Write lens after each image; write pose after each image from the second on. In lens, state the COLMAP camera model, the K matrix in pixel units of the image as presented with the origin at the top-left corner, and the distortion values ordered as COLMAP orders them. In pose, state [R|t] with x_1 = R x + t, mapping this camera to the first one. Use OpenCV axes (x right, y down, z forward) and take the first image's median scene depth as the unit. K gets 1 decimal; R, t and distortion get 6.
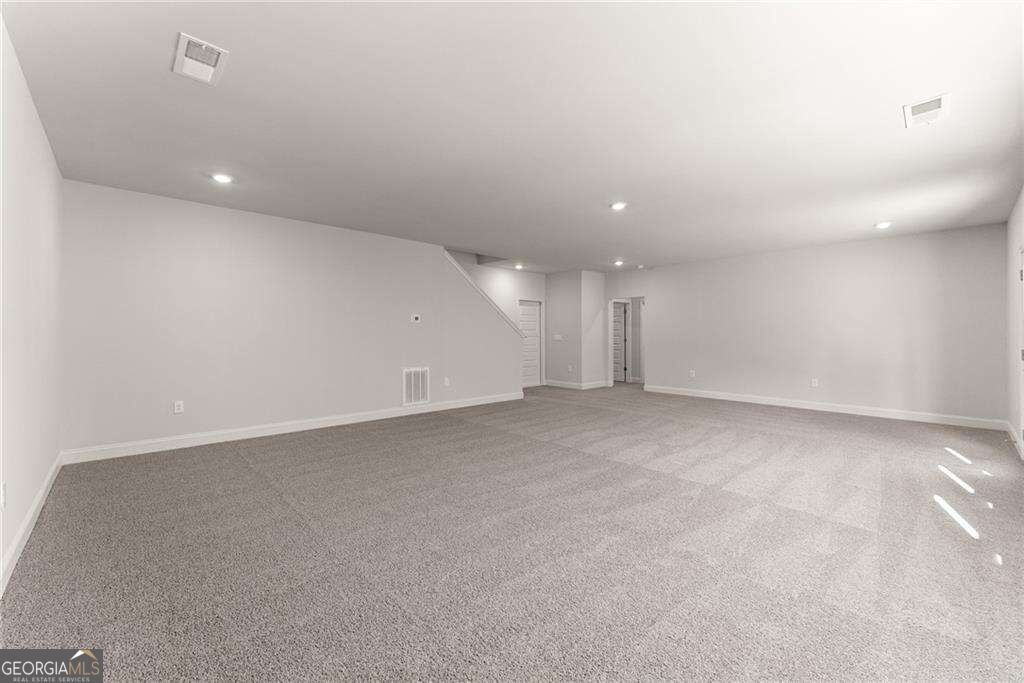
lens RADIAL K [[419.7, 0, 509.6], [0, 419.7, 343.1], [0, 0, 1]] dist [-0.006464, 0.000489]
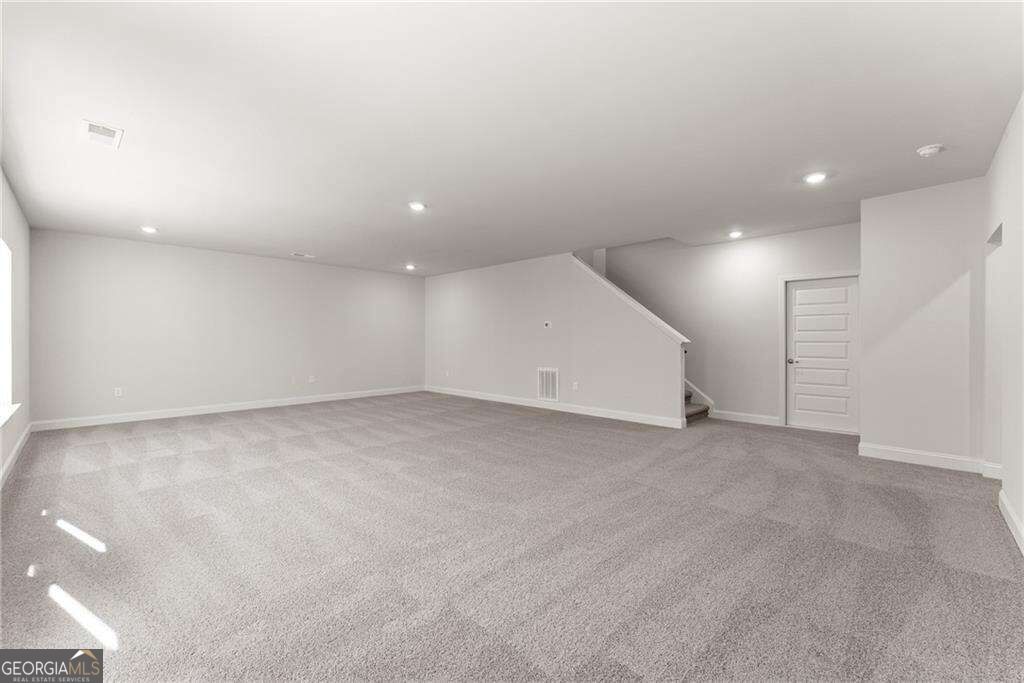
lens RADIAL K [[419.7, 0, 512.2], [0, 419.7, 347.5], [0, 0, 1]] dist [-0.006464, 0.000489]
pose [[0.064027, 0.019573, -0.997756, 0.884326], [-0.020261, 0.999627, 0.018310, -0.015261], [0.997742, 0.019044, 0.064399, 0.819732]]
